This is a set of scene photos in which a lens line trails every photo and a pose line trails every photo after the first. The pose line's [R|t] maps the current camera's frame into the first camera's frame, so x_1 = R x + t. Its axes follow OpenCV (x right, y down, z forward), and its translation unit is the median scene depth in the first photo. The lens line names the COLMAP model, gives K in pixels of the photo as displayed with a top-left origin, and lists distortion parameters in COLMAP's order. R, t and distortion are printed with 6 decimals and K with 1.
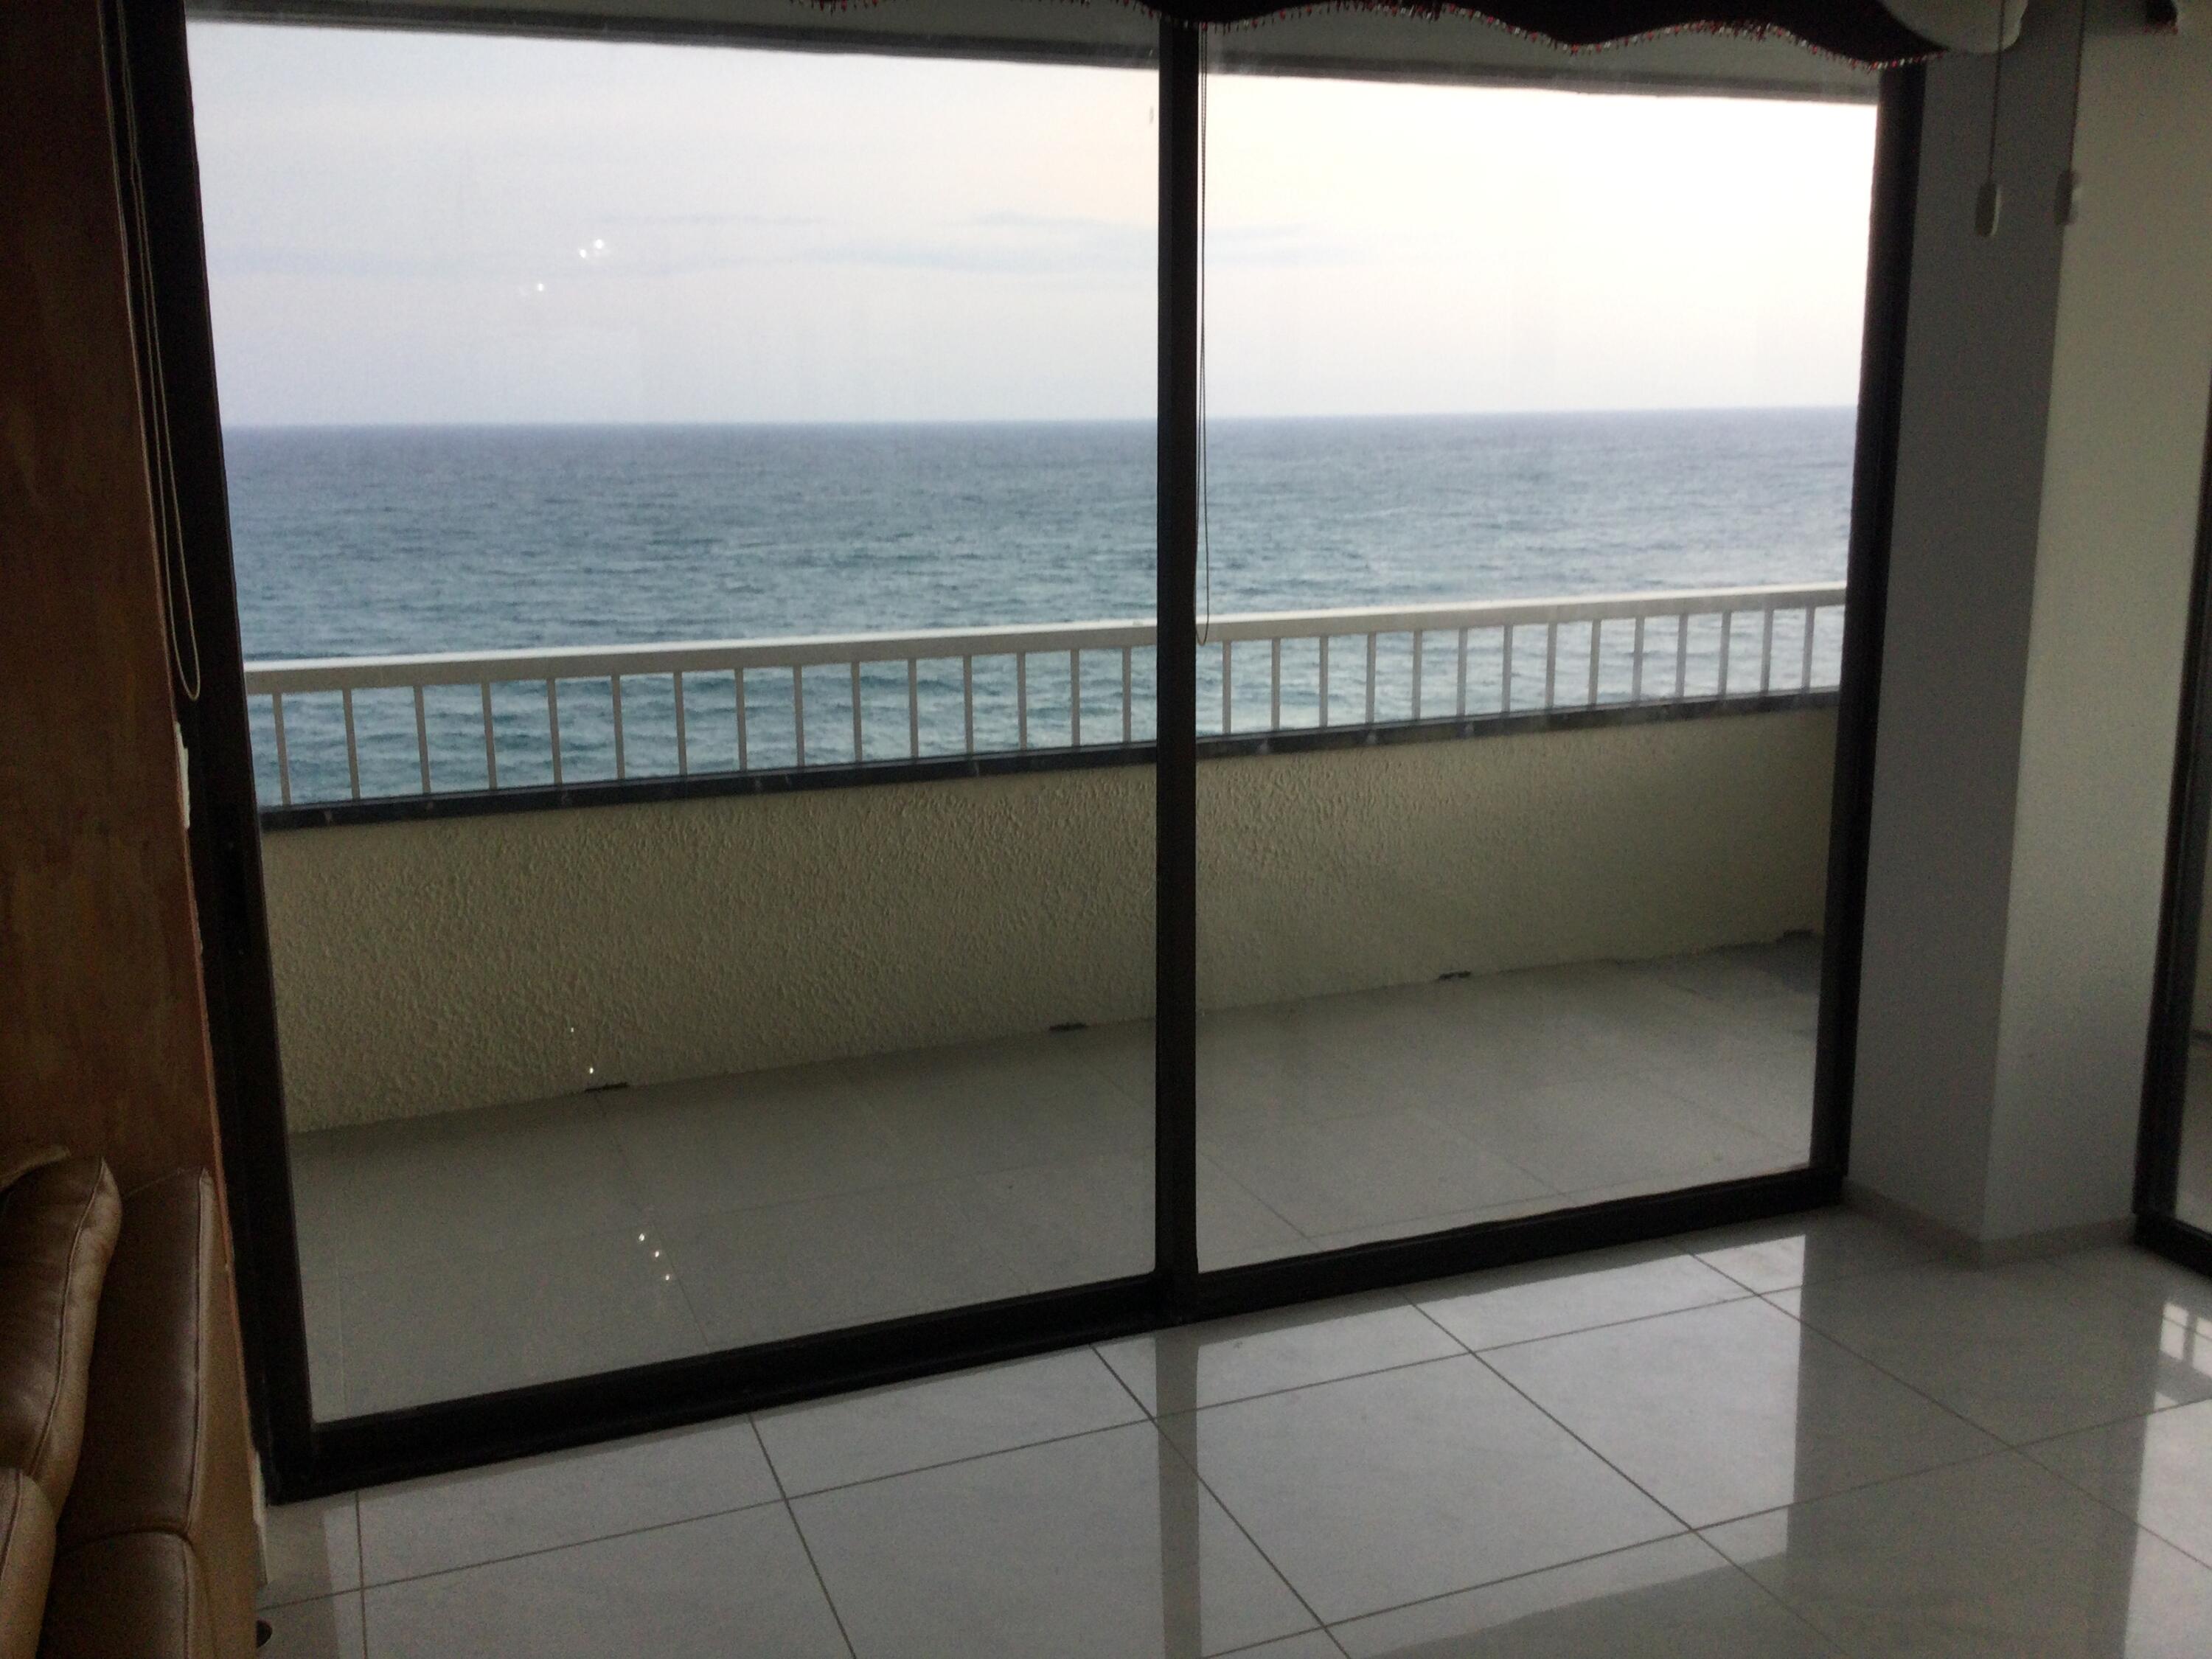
lens RADIAL K [[2019.0, 0, 1124.4], [0, 2019.0, 833.0], [0, 0, 1]] dist [0.057336, 0.000000]
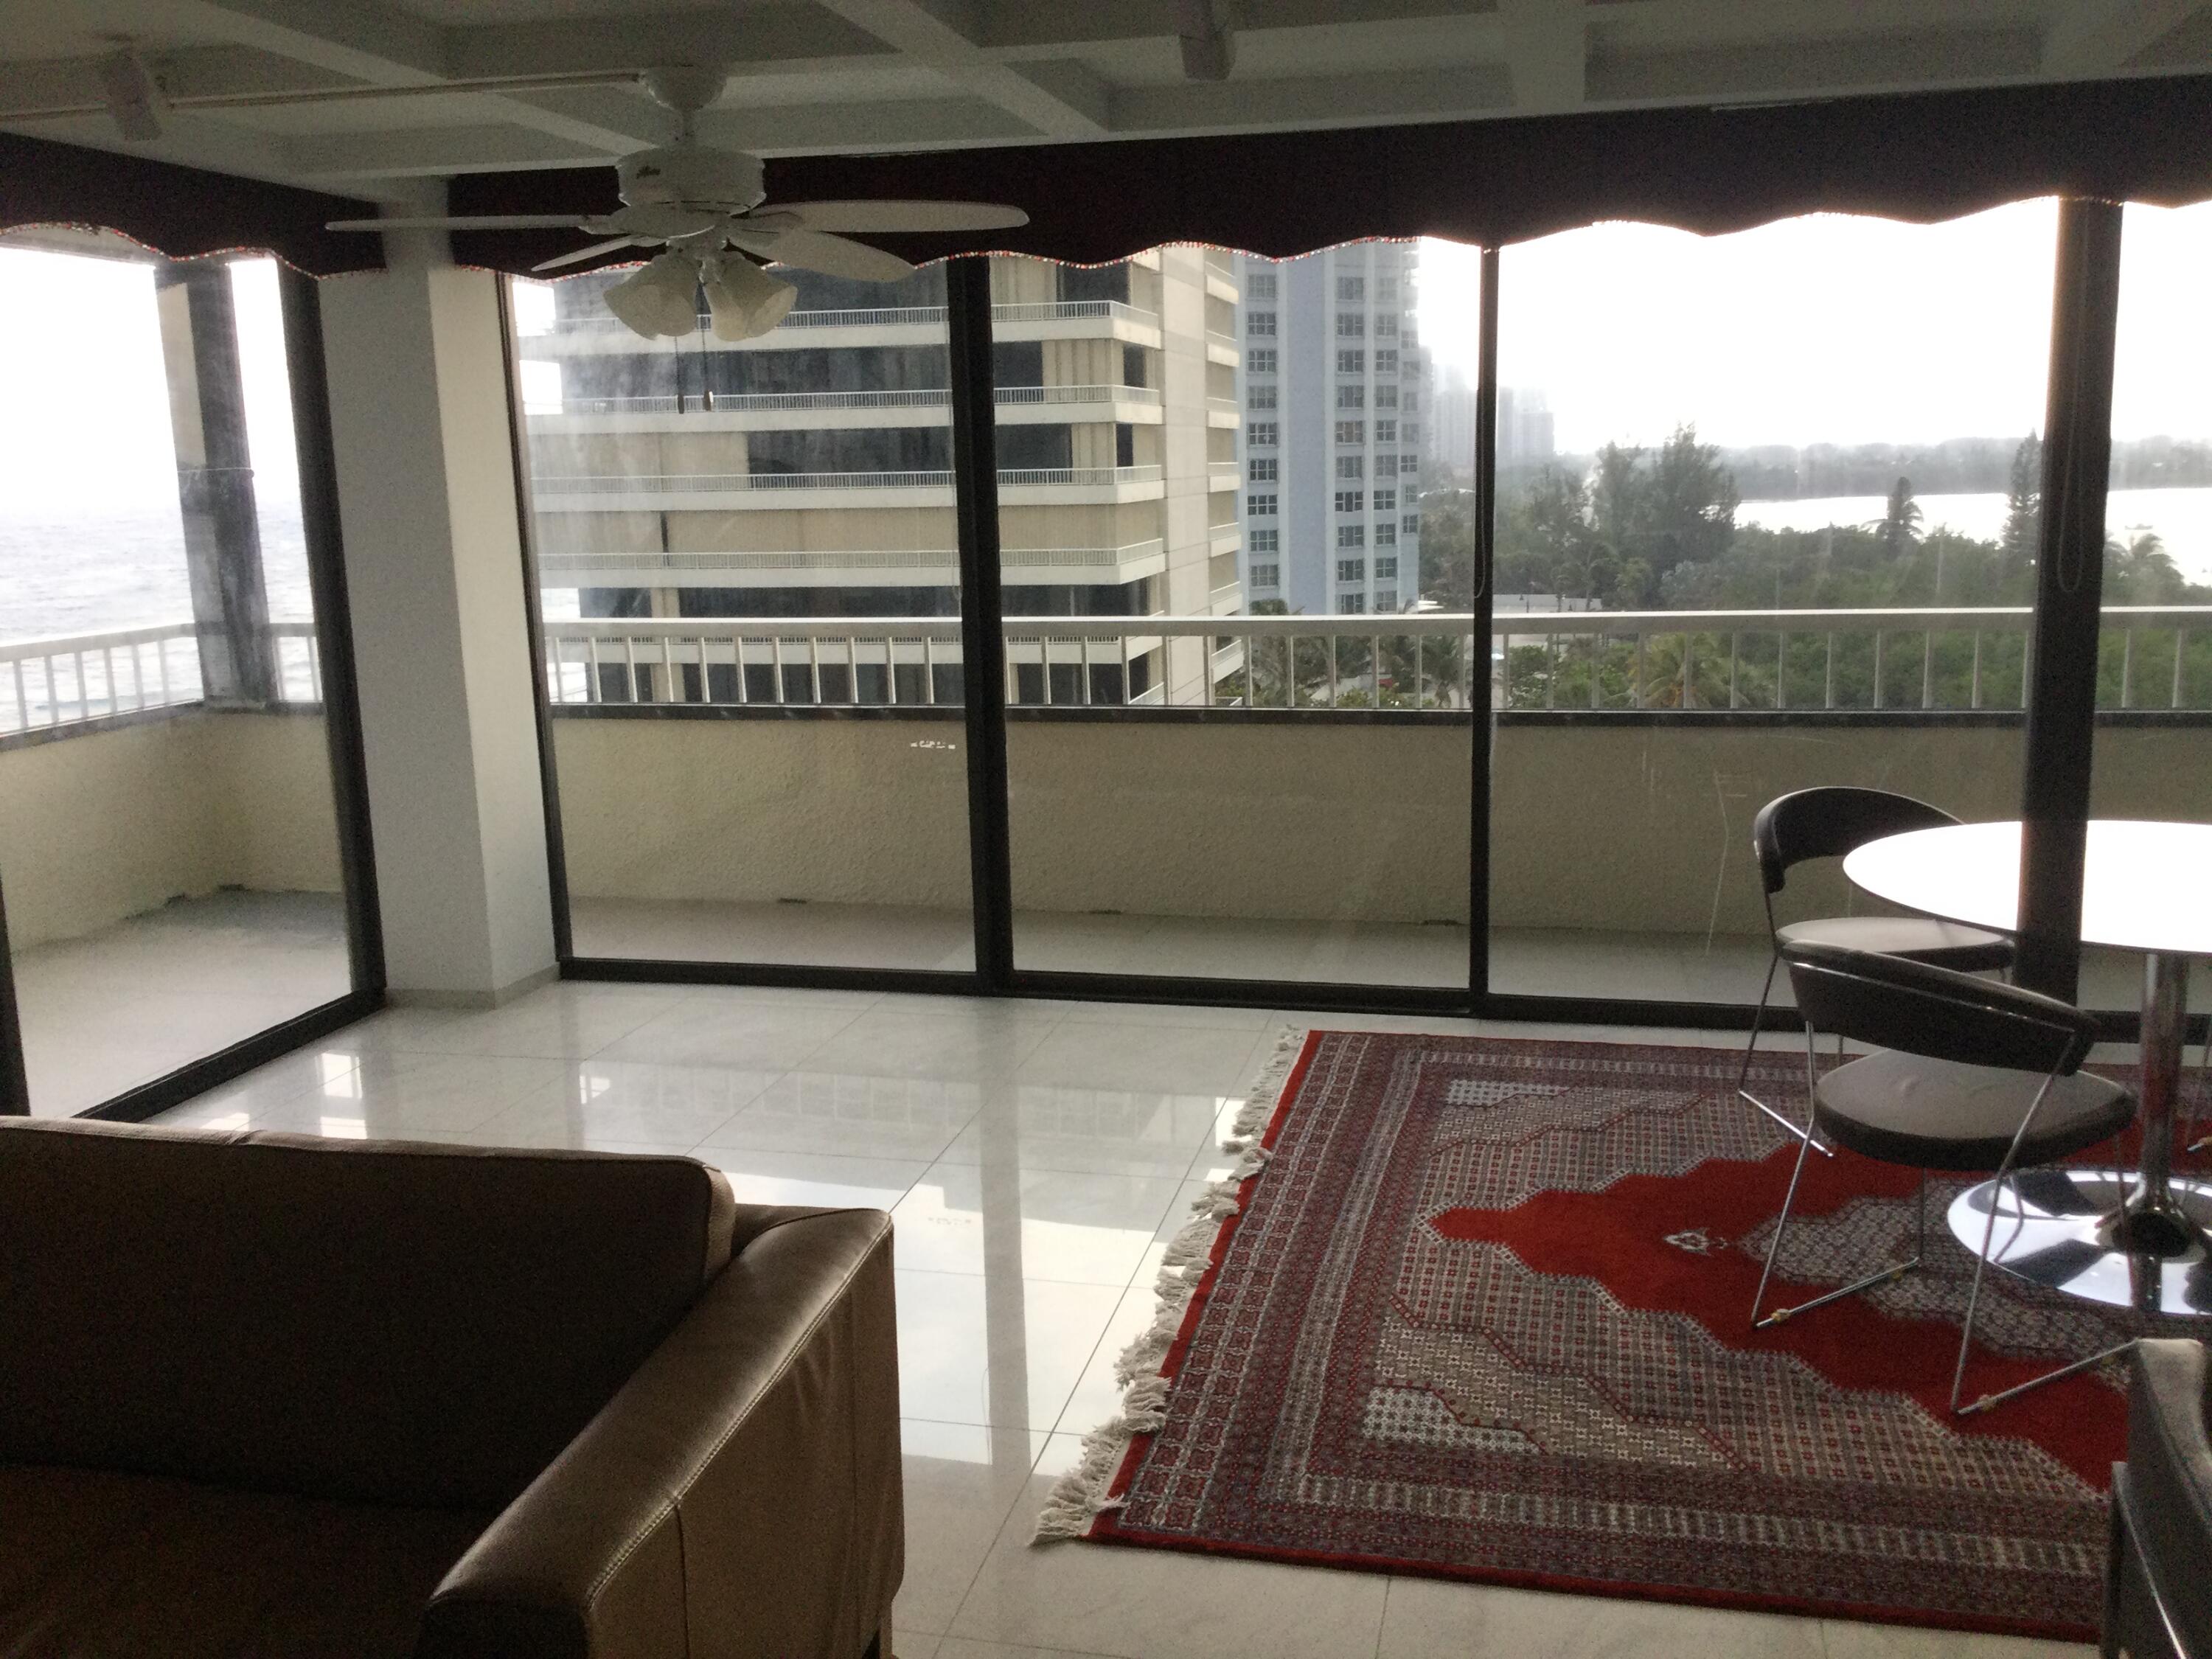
lens RADIAL K [[2019.0, 0, 1149.0], [0, 2019.0, 826.6], [0, 0, 1]] dist [0.057336, 0.000000]
pose [[0.581020, -0.151173, 0.799727, -0.539960], [0.173725, 0.982989, 0.059600, 0.056694], [-0.795132, 0.104304, 0.597399, -0.405346]]
